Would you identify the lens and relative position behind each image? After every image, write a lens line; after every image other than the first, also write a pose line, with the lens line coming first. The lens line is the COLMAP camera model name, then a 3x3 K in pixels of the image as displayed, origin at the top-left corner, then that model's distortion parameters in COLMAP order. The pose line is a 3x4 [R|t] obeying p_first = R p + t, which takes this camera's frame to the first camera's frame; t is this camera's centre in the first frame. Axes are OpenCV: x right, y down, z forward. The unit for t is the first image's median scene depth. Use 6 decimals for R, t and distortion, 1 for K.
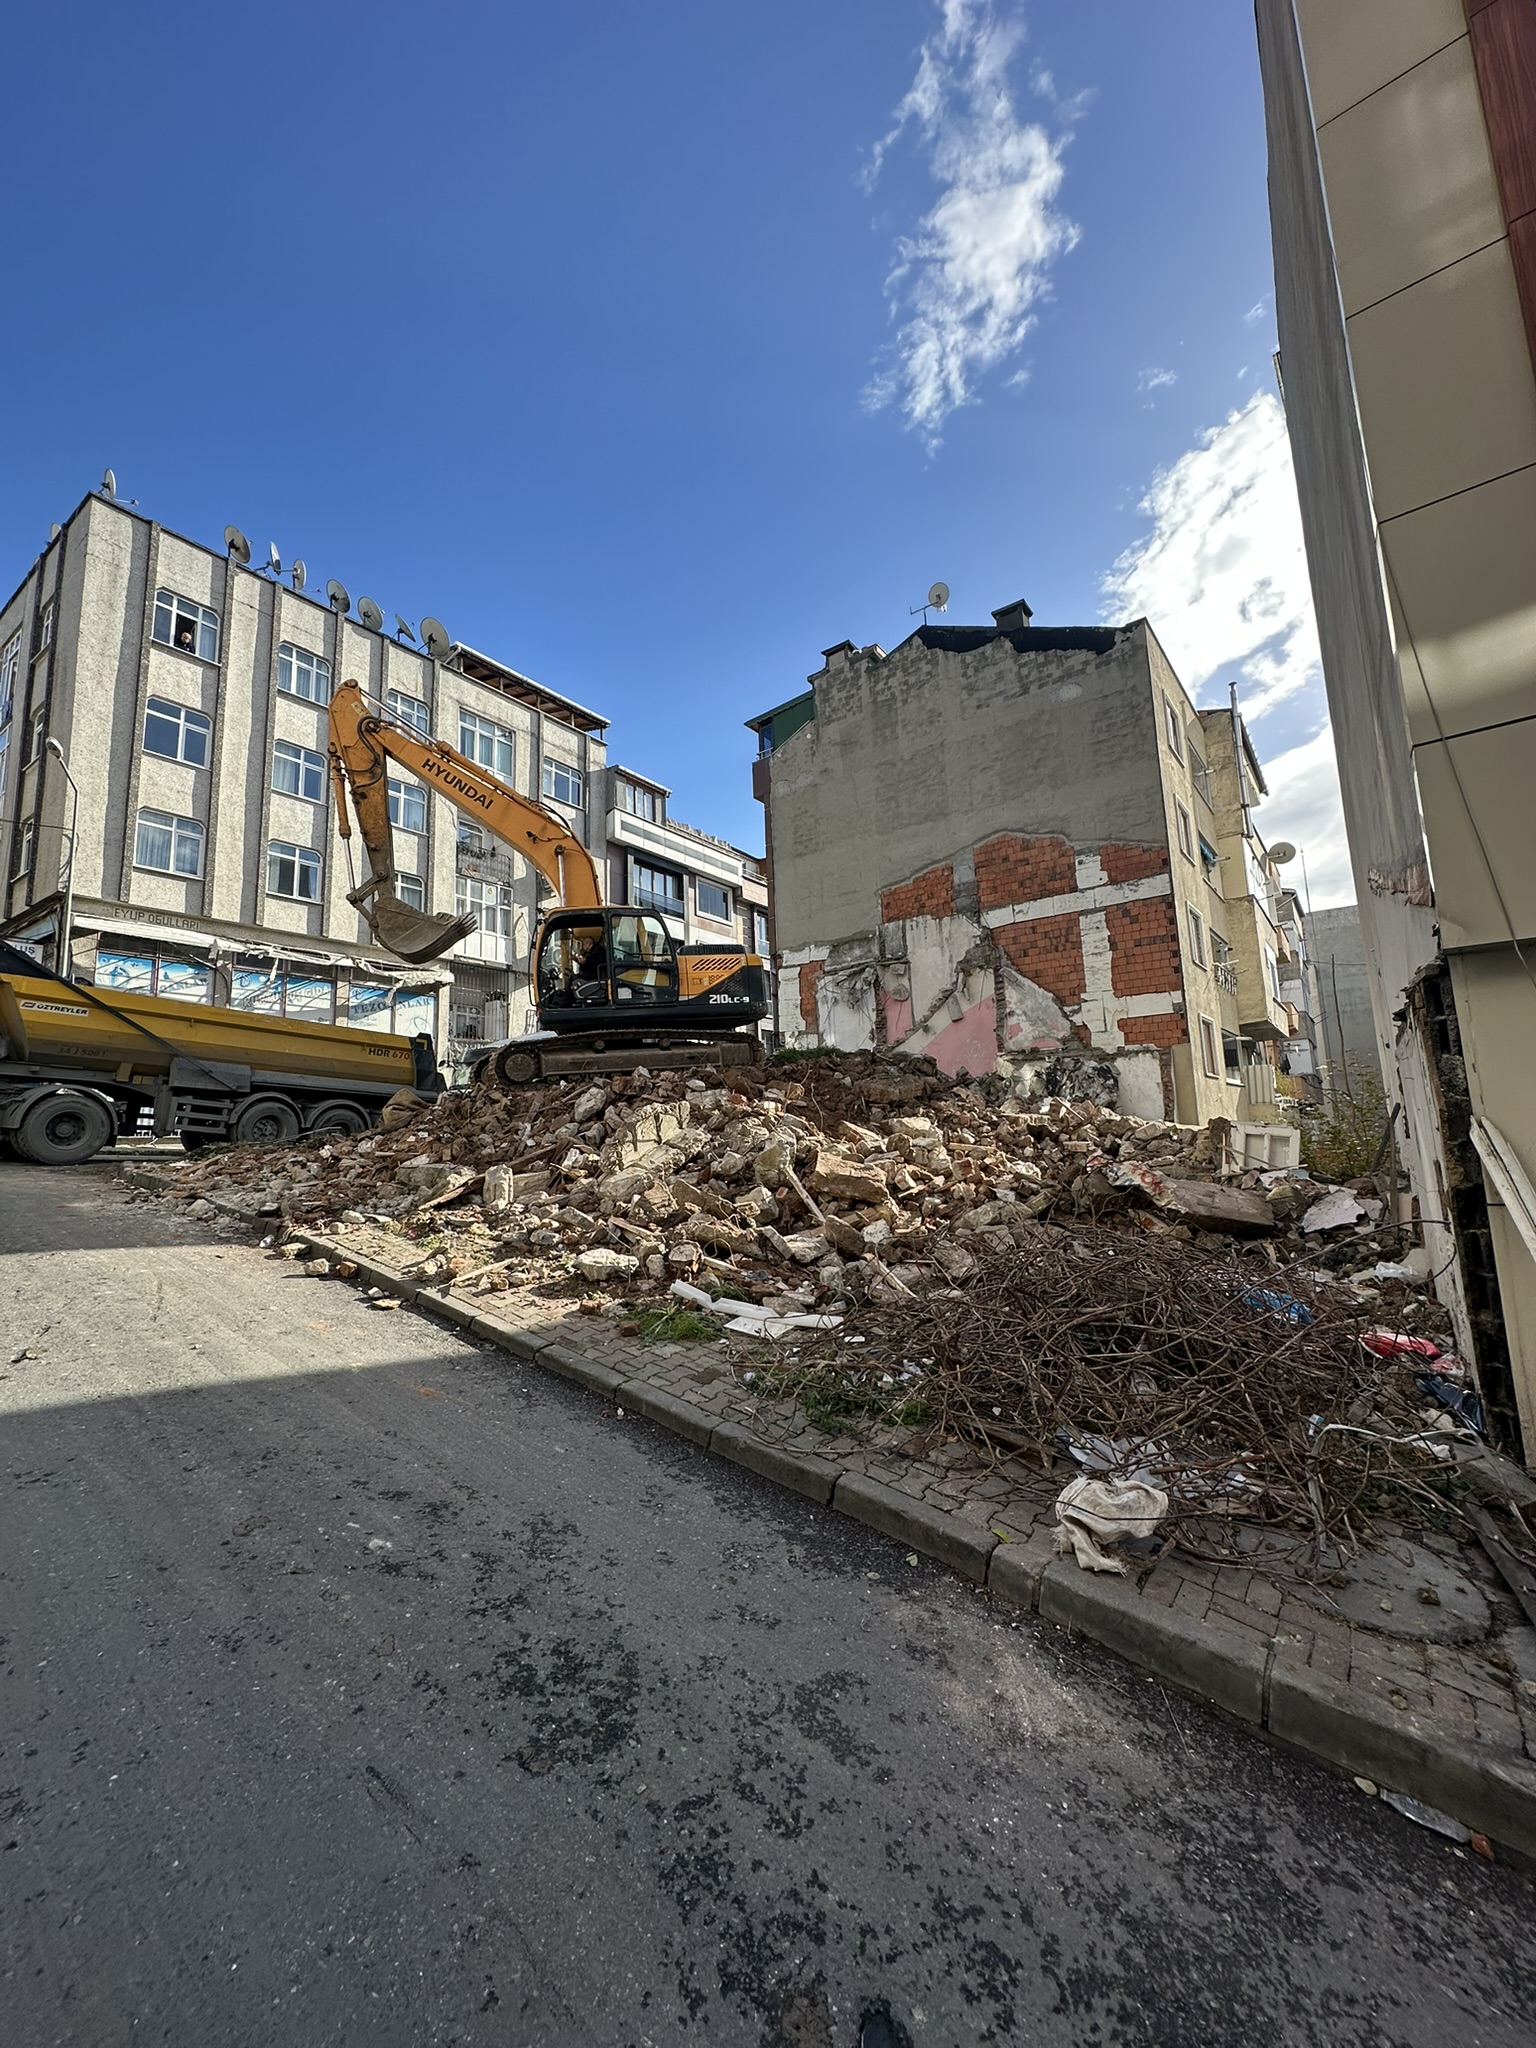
lens RADIAL K [[817.1, 0, 767.0], [0, 817.1, 1023.4], [0, 0, 1]] dist [-0.001236, -0.000040]
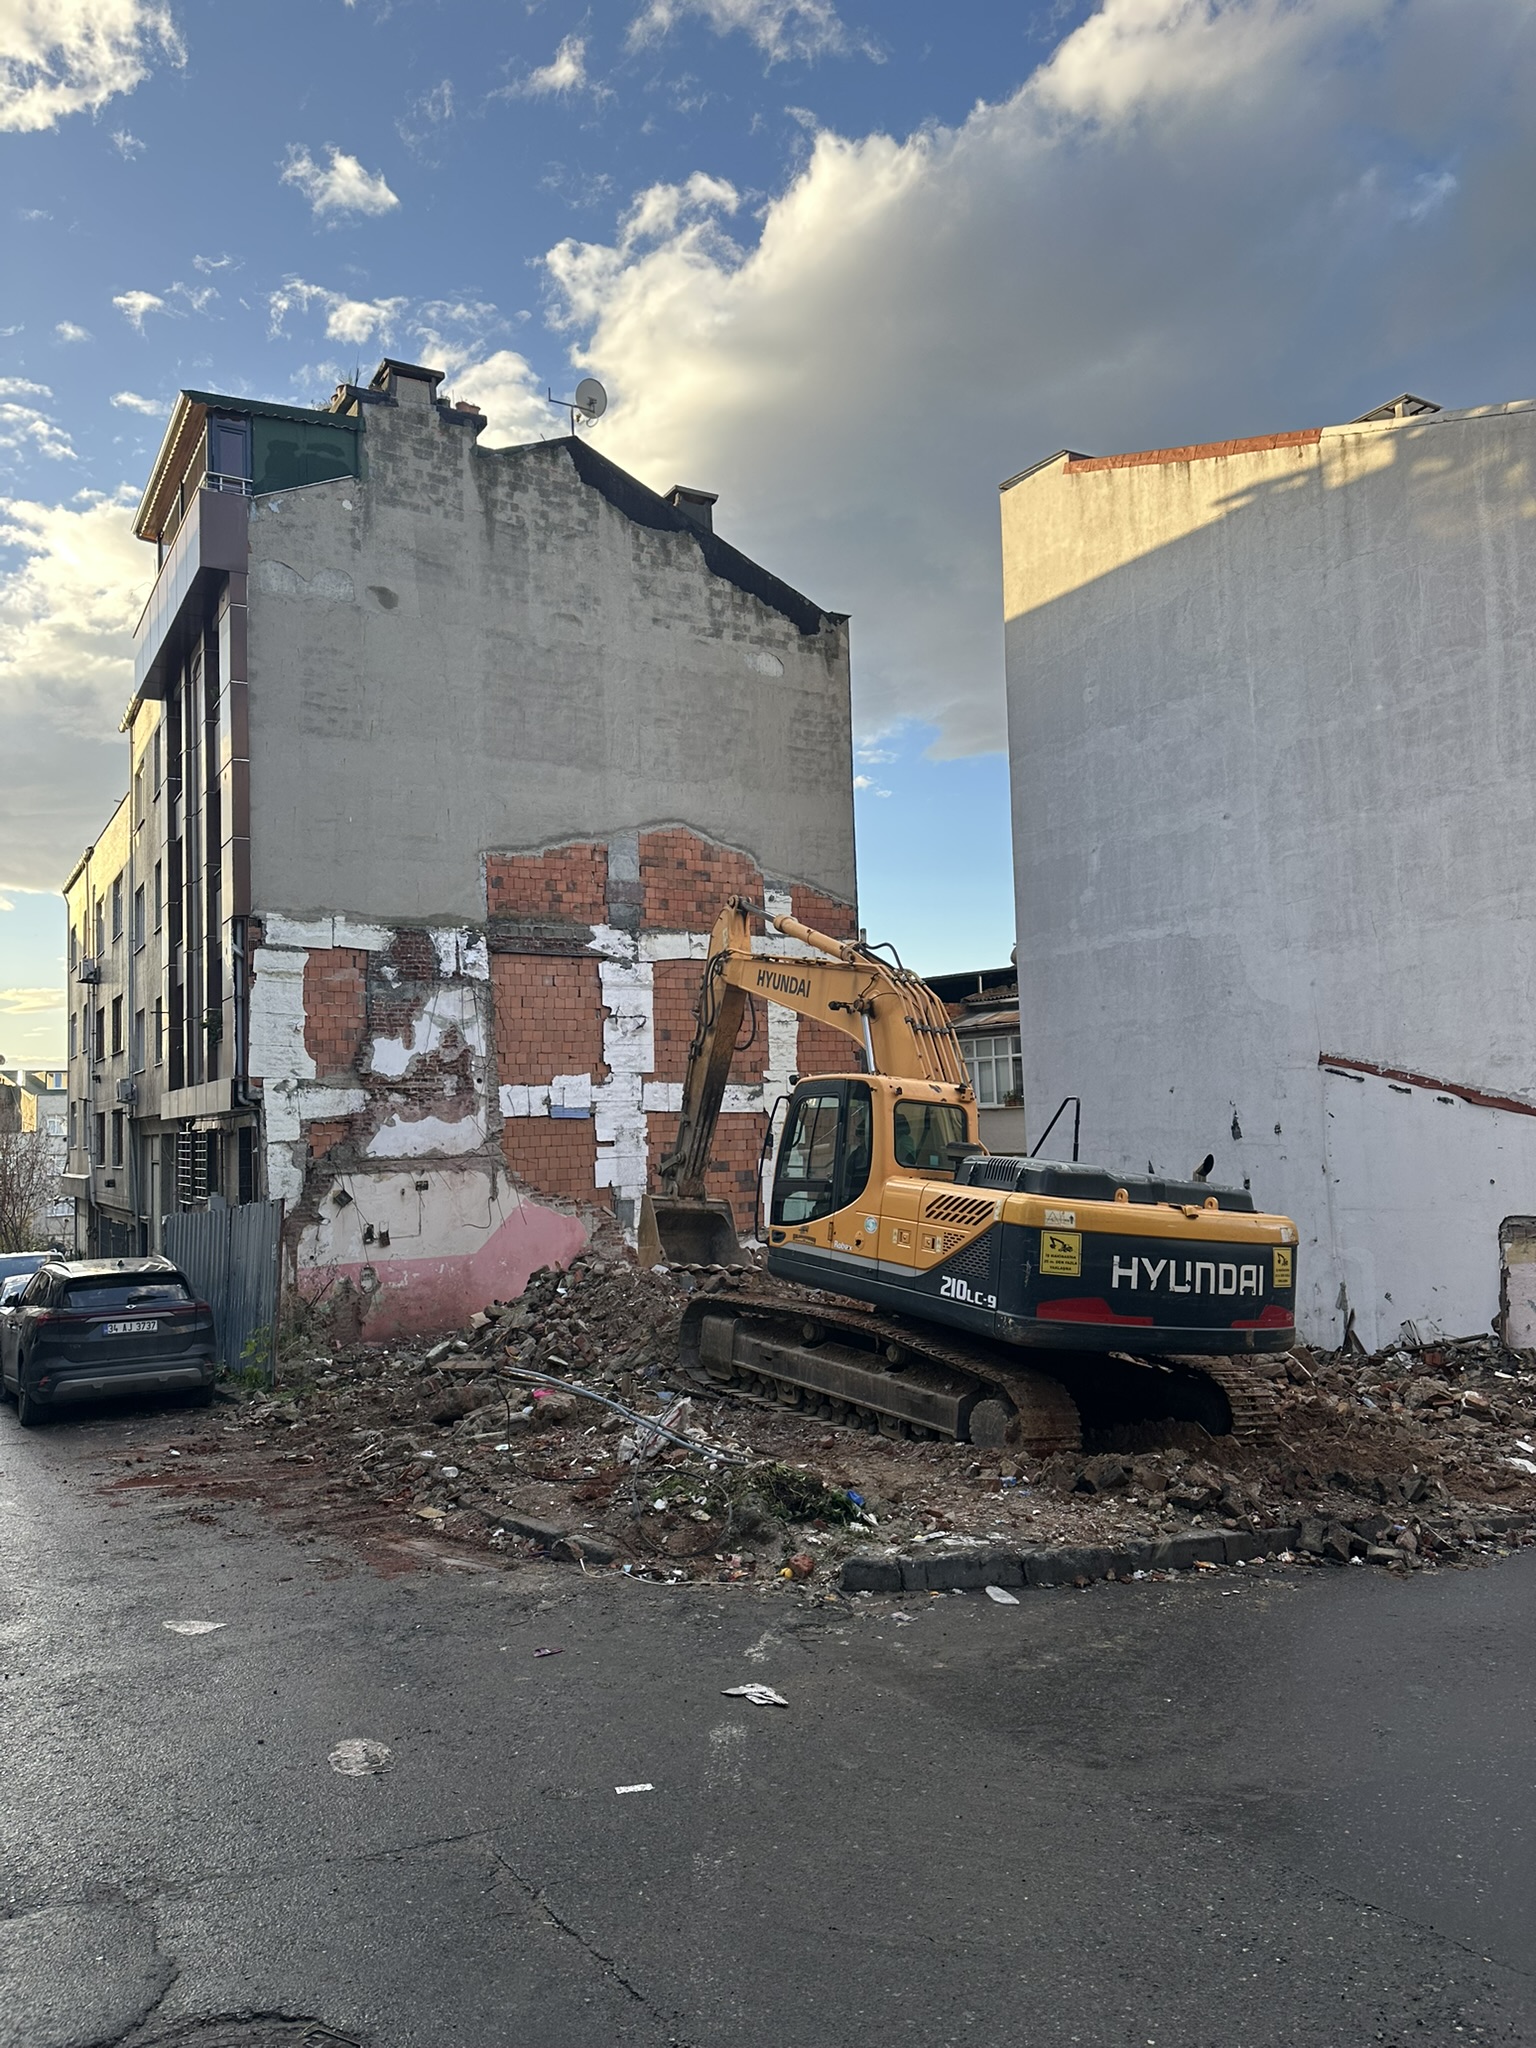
lens RADIAL K [[1425.7, 0, 772.9], [0, 1425.7, 1018.2], [0, 0, 1]] dist [0.206010, -0.421359]
pose [[0.380921, 0.086782, 0.920526, -0.802038], [-0.111392, 0.992641, -0.047485, -0.021585], [-0.917873, -0.084451, 0.387785, 0.449652]]
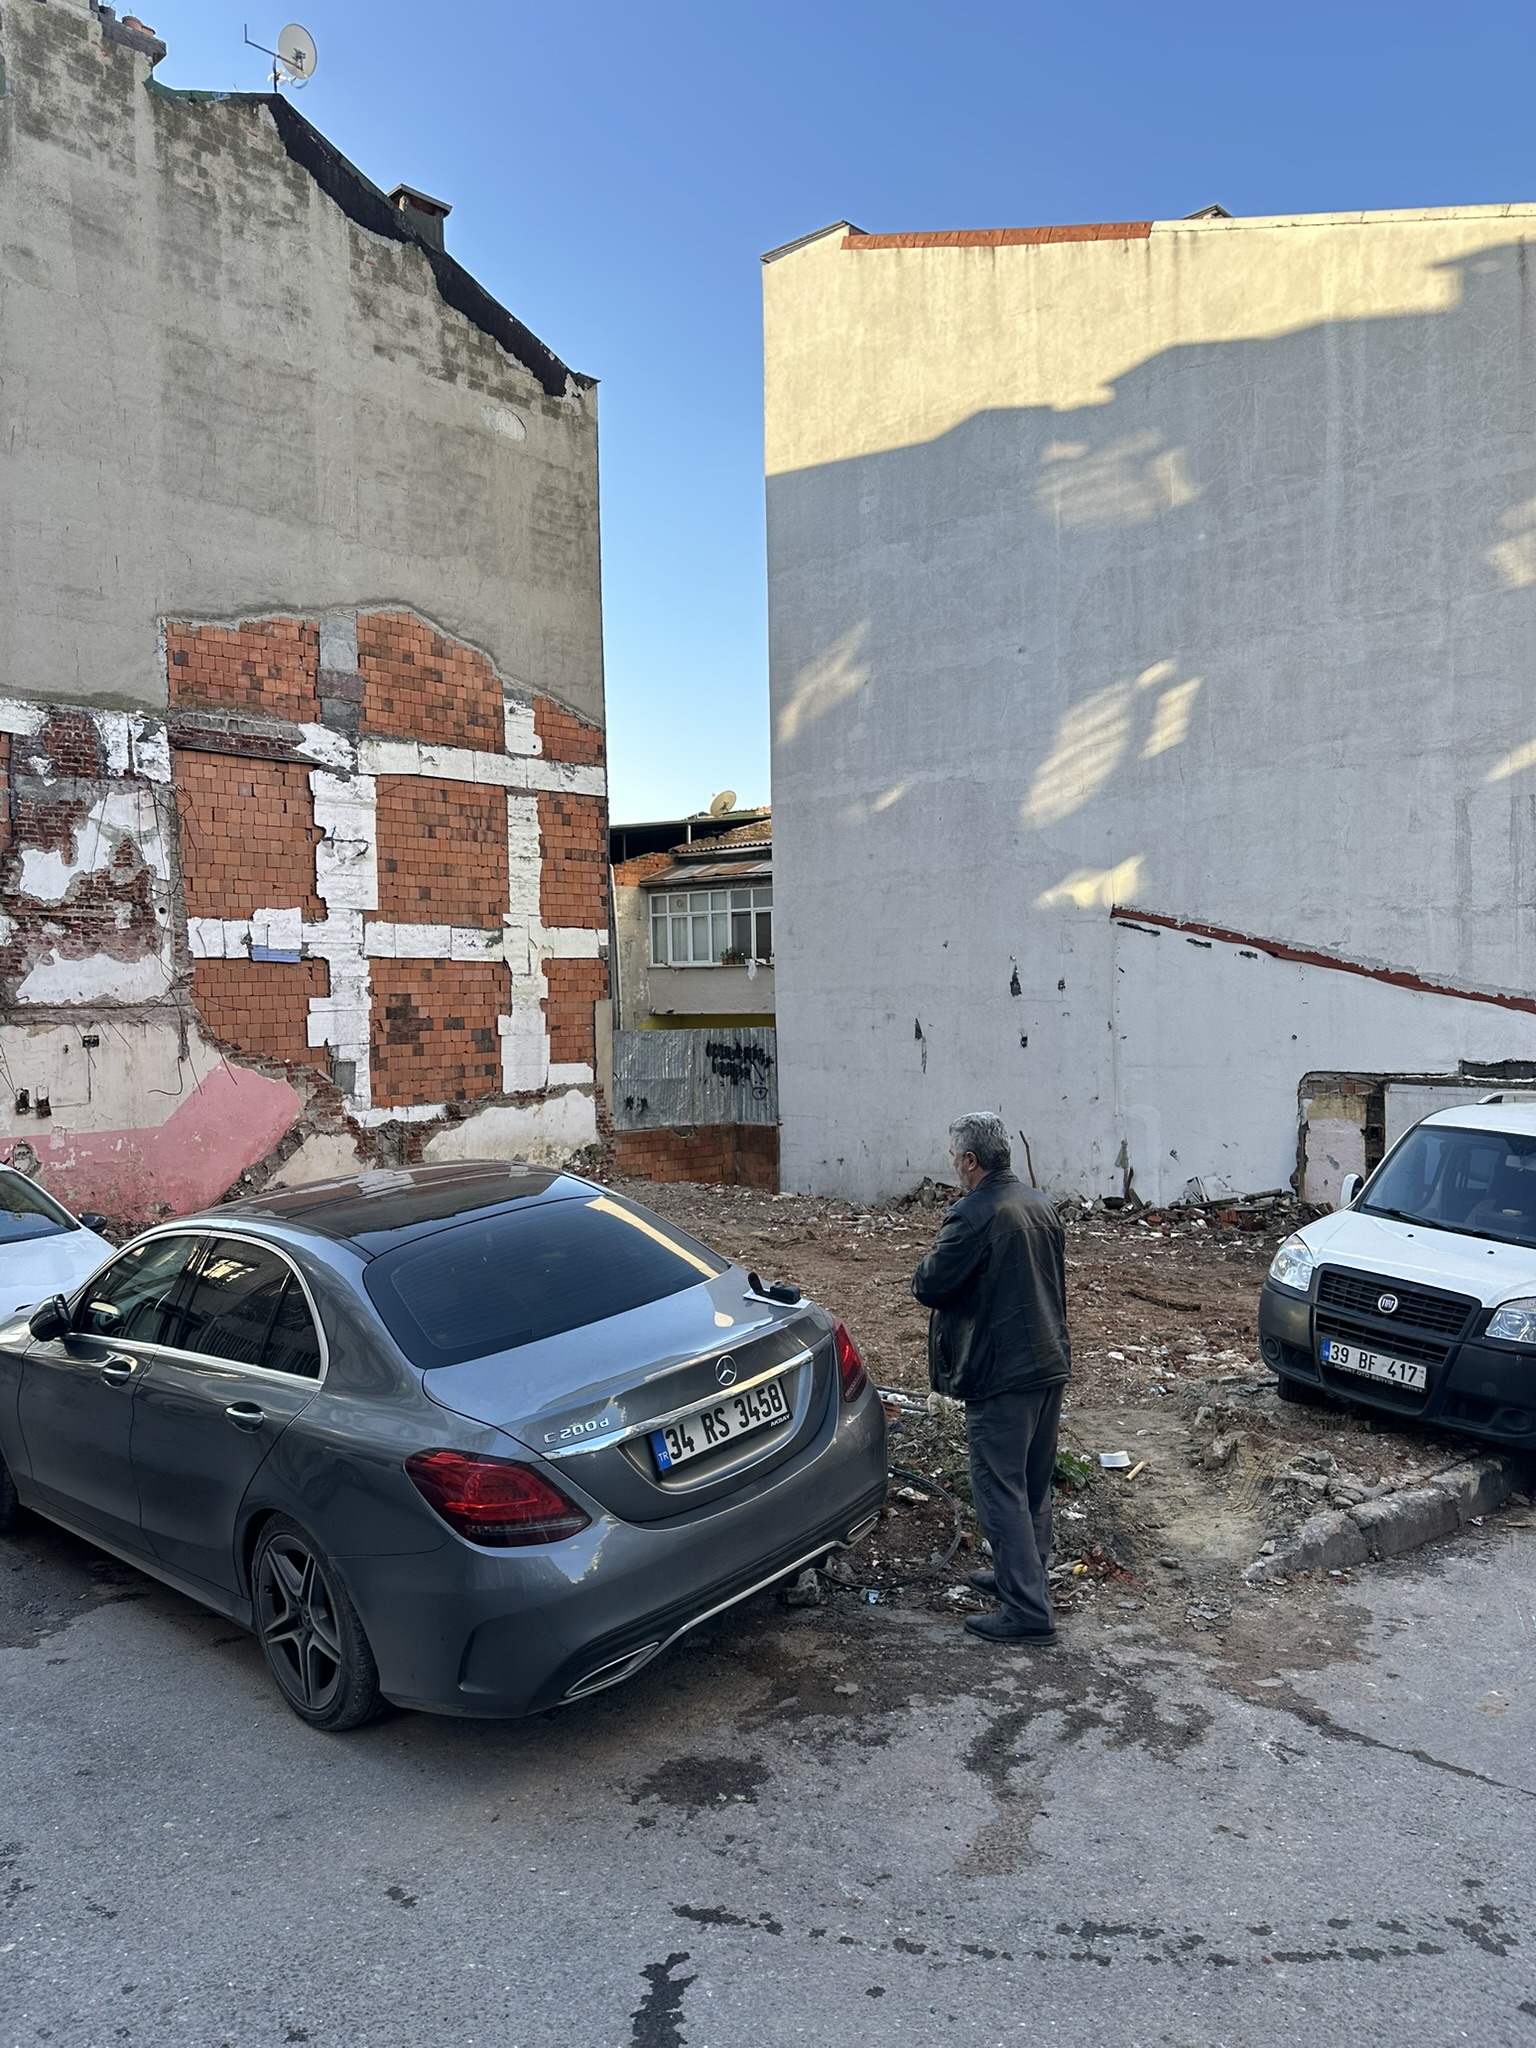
lens RADIAL K [[1422.5, 0, 755.3], [0, 1422.5, 1024.3], [0, 0, 1]] dist [0.186713, -0.381403]
pose [[0.112329, 0.001249, 0.993670, -0.700904], [-0.125988, 0.991947, 0.012995, 0.010845], [-0.985652, -0.126650, 0.111582, 0.621605]]
